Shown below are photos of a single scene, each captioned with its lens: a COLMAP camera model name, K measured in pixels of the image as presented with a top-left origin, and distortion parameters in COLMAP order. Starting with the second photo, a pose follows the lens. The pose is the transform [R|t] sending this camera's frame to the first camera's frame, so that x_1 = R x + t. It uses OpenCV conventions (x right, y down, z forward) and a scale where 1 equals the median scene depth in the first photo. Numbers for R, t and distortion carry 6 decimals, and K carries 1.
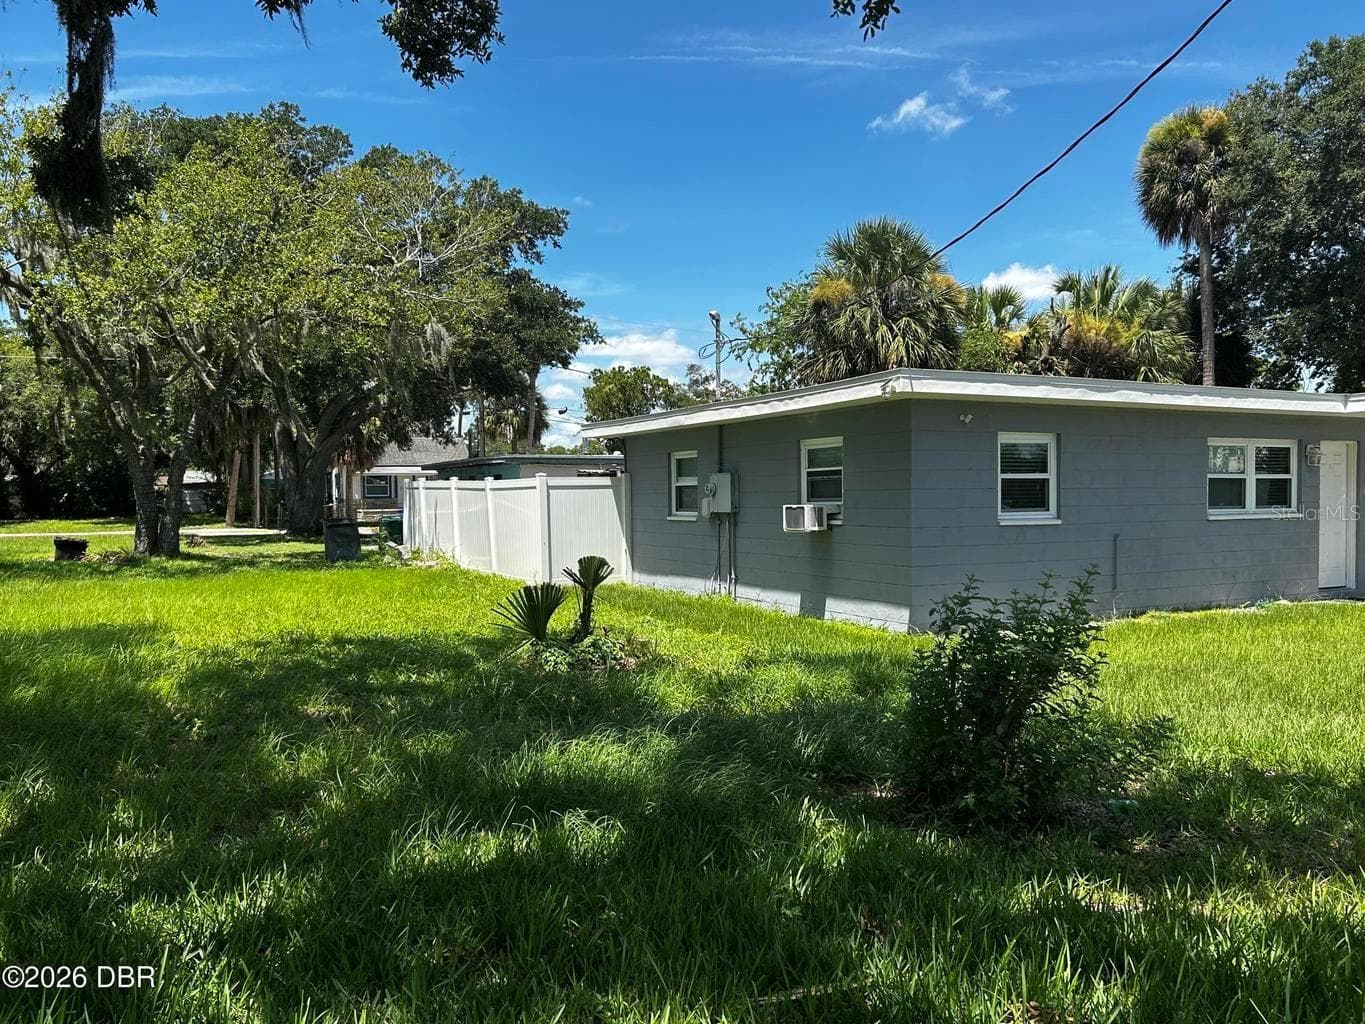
lens RADIAL K [[1080.0, 0, 686.8], [0, 1080.0, 527.2], [0, 0, 1]] dist [0.086174, -0.112501]
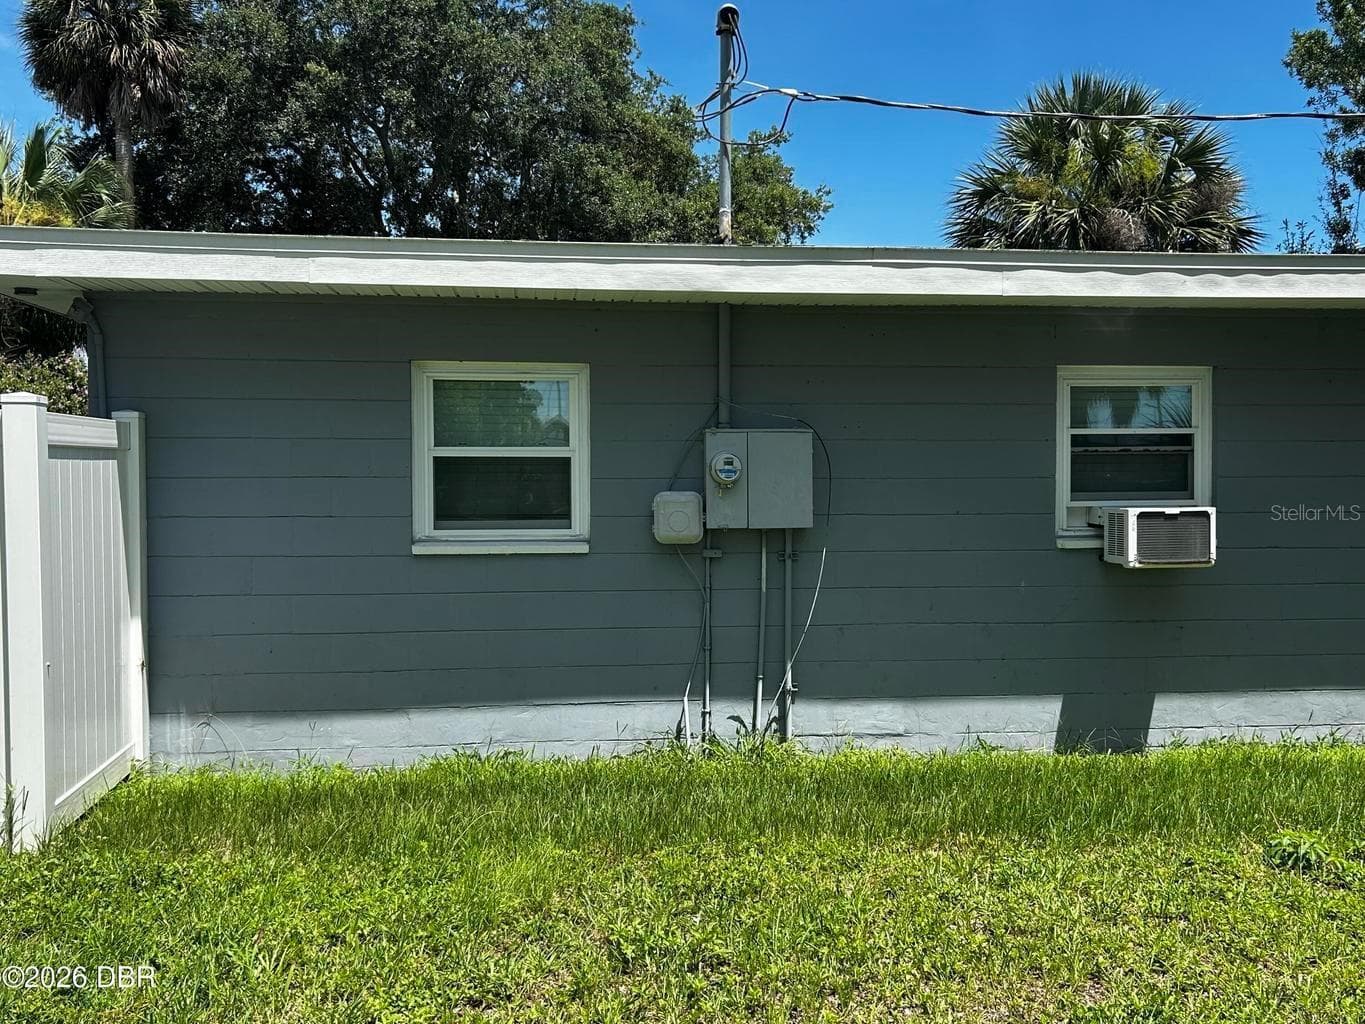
lens RADIAL K [[1297.0, 0, 658.4], [0, 1297.0, 506.9], [0, 0, 1]] dist [0.017392, 0.003643]
pose [[0.351873, -0.011993, 0.935971, -0.220387], [0.024005, 0.999705, 0.003785, -0.012598], [-0.935740, 0.021136, 0.352057, 0.454738]]
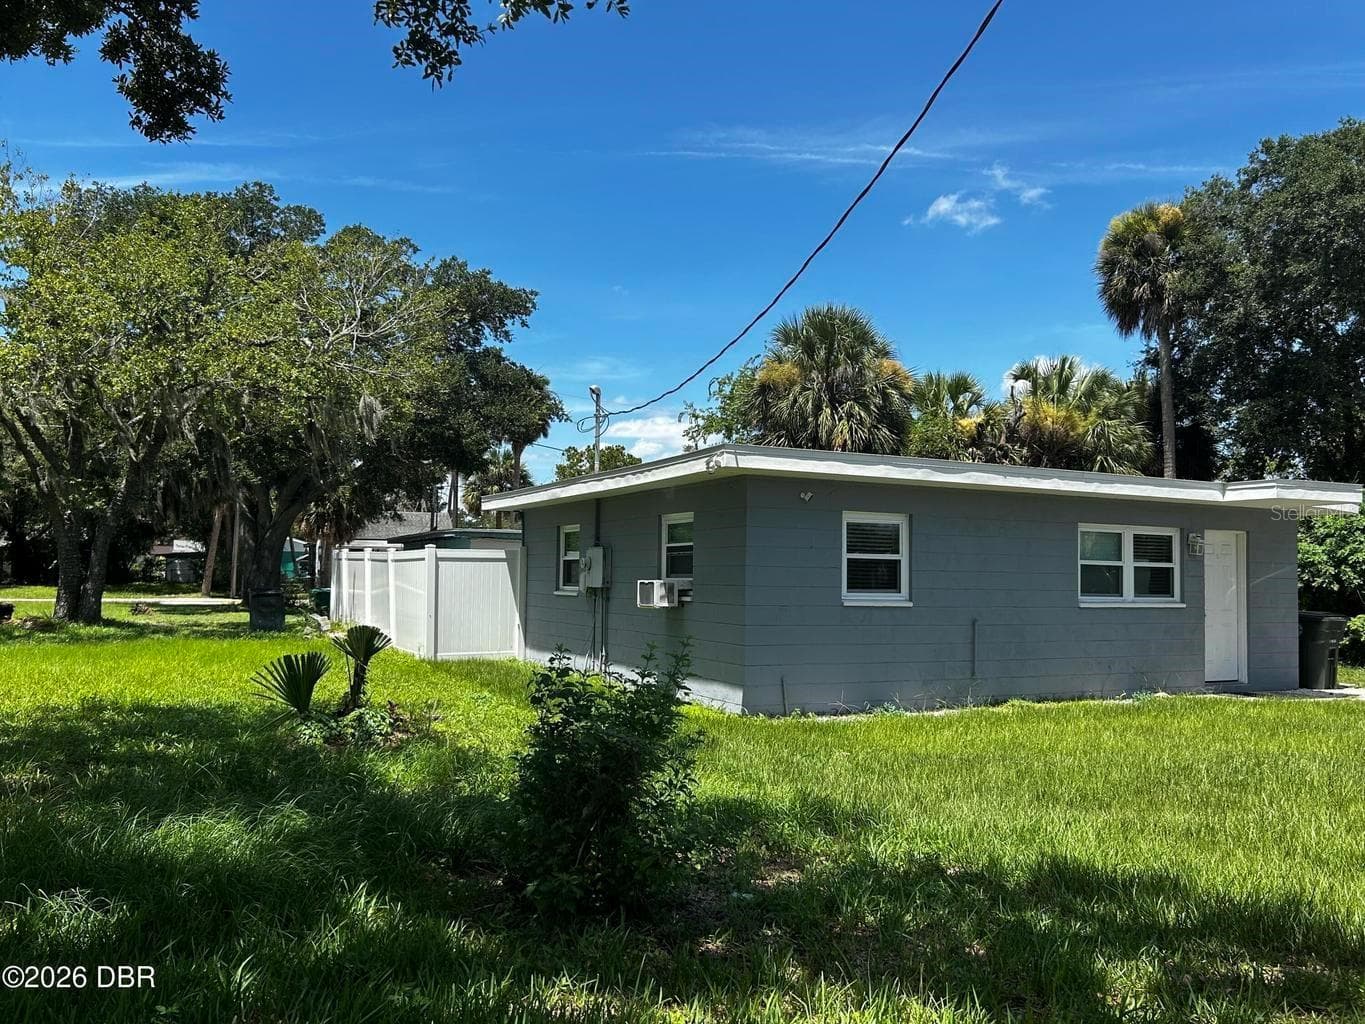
lens RADIAL K [[1080.0, 0, 686.8], [0, 1080.0, 527.2], [0, 0, 1]] dist [0.086174, -0.112501]
pose [[0.999590, 0.022992, -0.017059, 0.068566], [-0.024217, 0.996850, -0.075520, 0.002015], [0.015269, 0.075902, 0.996998, 0.010243]]
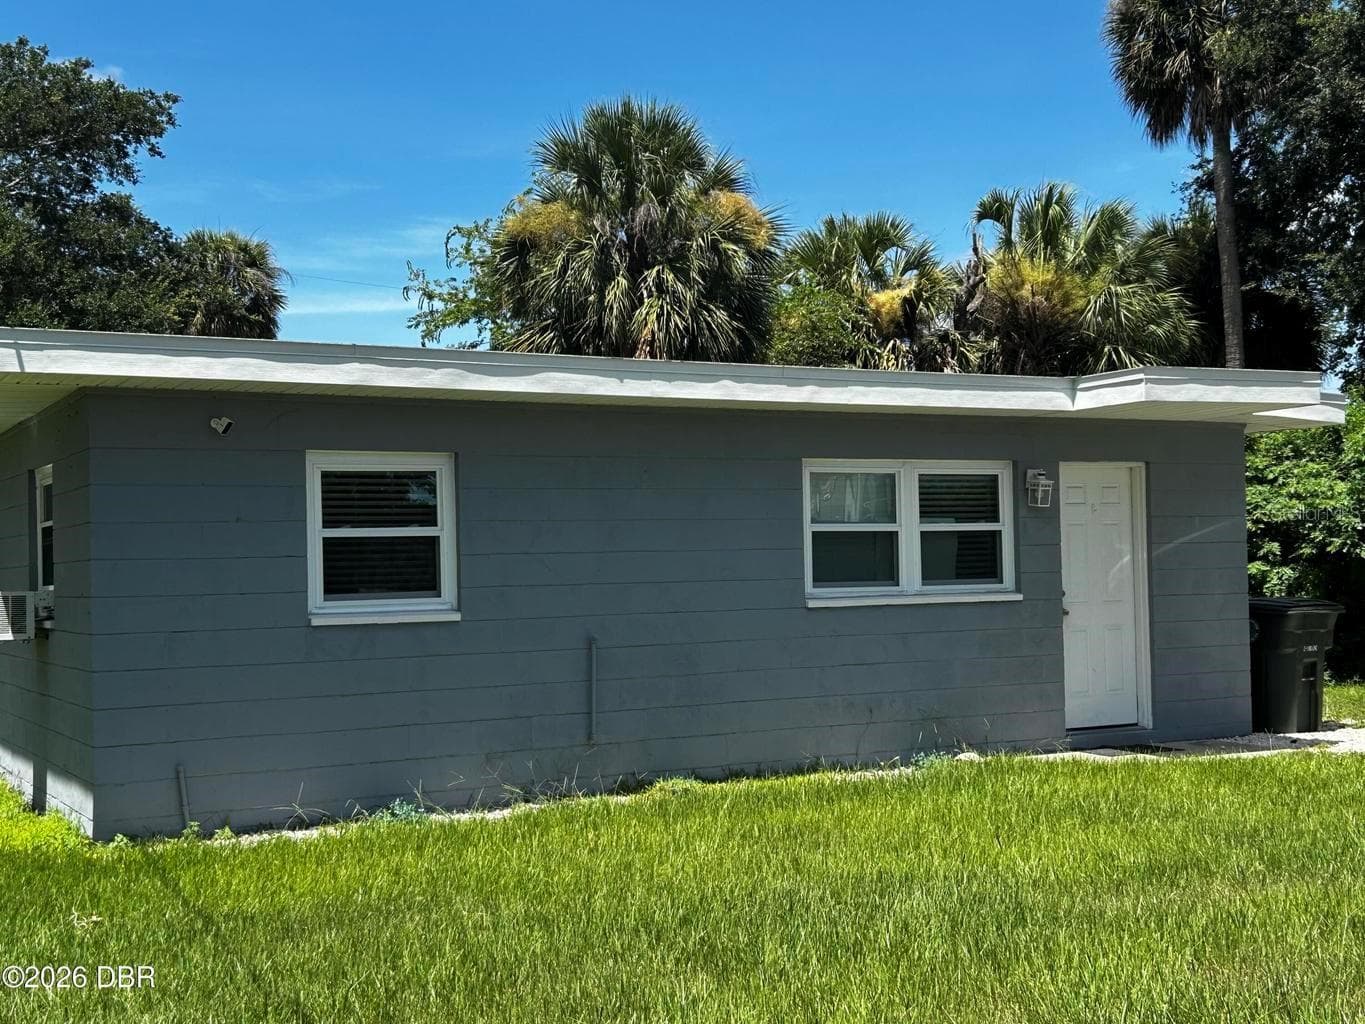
lens RADIAL K [[1739.7, 0, 680.1], [0, 1739.7, 519.3], [0, 0, 1]] dist [0.196538, -0.530189]
pose [[0.999822, -0.013771, 0.012919, 0.194033], [0.014494, 0.998234, -0.057616, -0.000676], [-0.012102, 0.057793, 0.998255, 0.060339]]
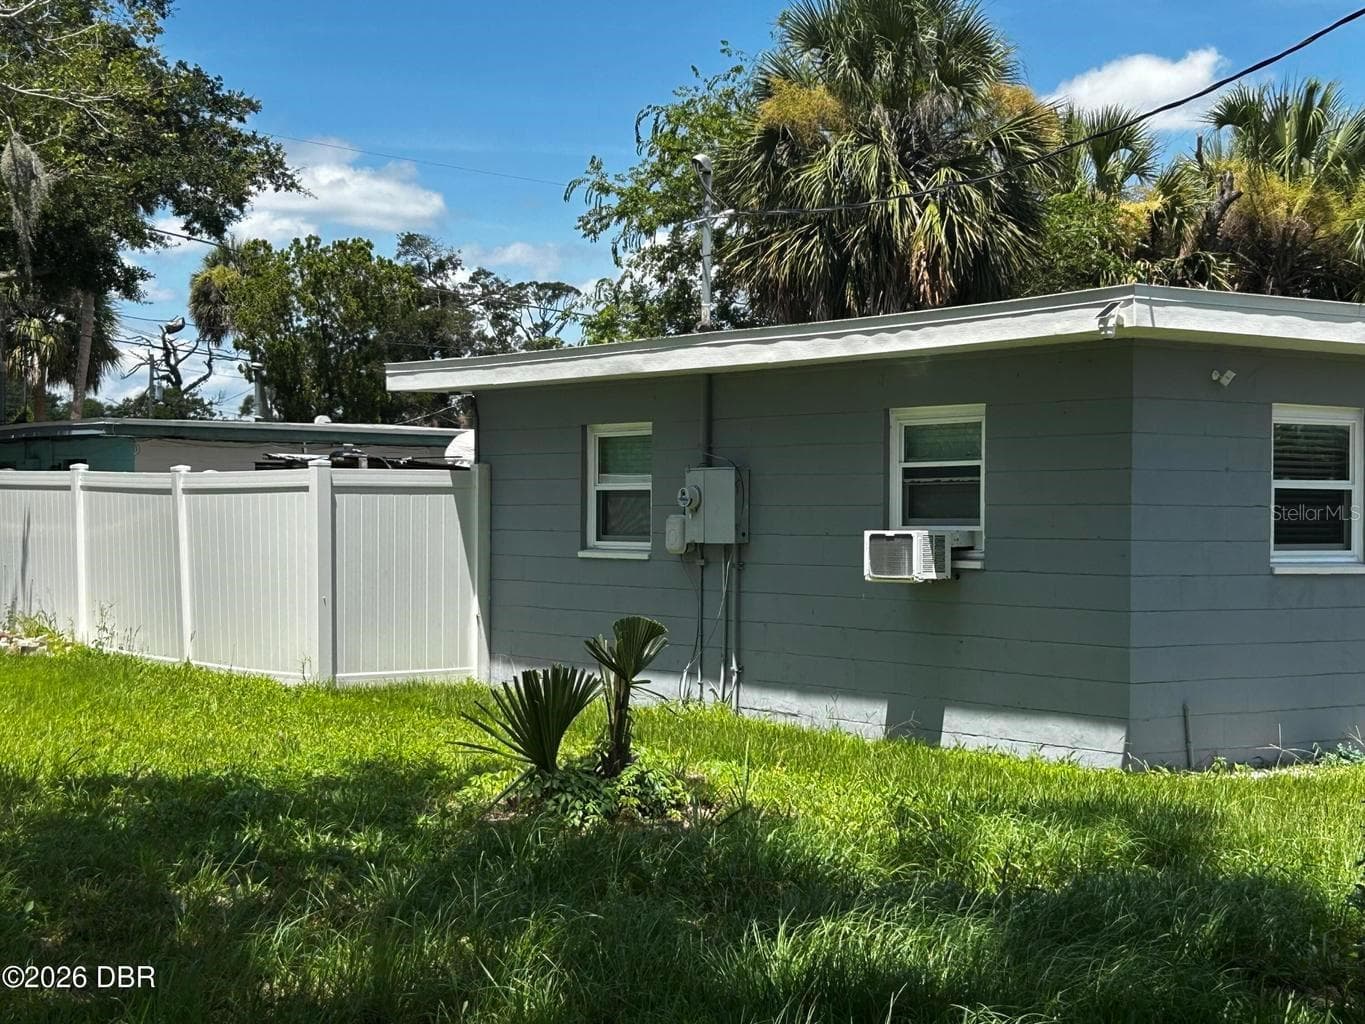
lens RADIAL K [[2320.7, 0, 682.5], [0, 2320.7, 512.0], [0, 0, 1]] dist [0.124233, -0.041842]
pose [[0.989014, 0.017570, 0.146771, -0.075770], [-0.013018, 0.999406, -0.031915, 0.003600], [-0.147244, 0.029653, 0.988656, -0.049663]]
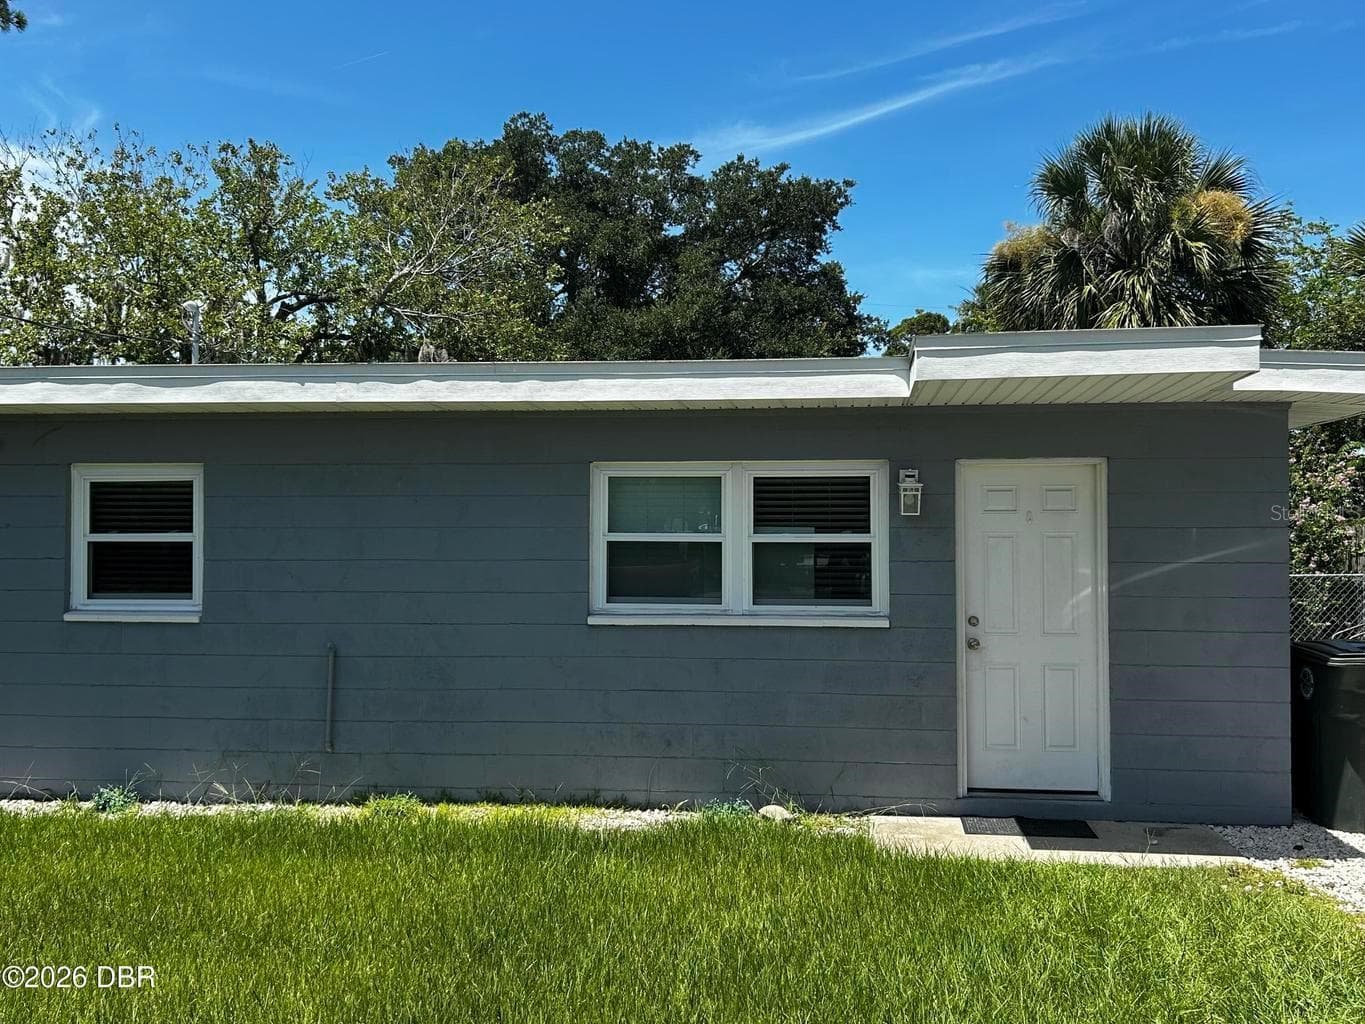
lens RADIAL K [[1274.9, 0, 681.9], [0, 1274.9, 517.8], [0, 0, 1]] dist [0.106628, -0.143943]
pose [[0.813762, -0.003990, -0.581185, 0.412098], [-0.025243, 0.998790, -0.042202, -0.015478], [0.580650, 0.049013, 0.812676, 0.263258]]
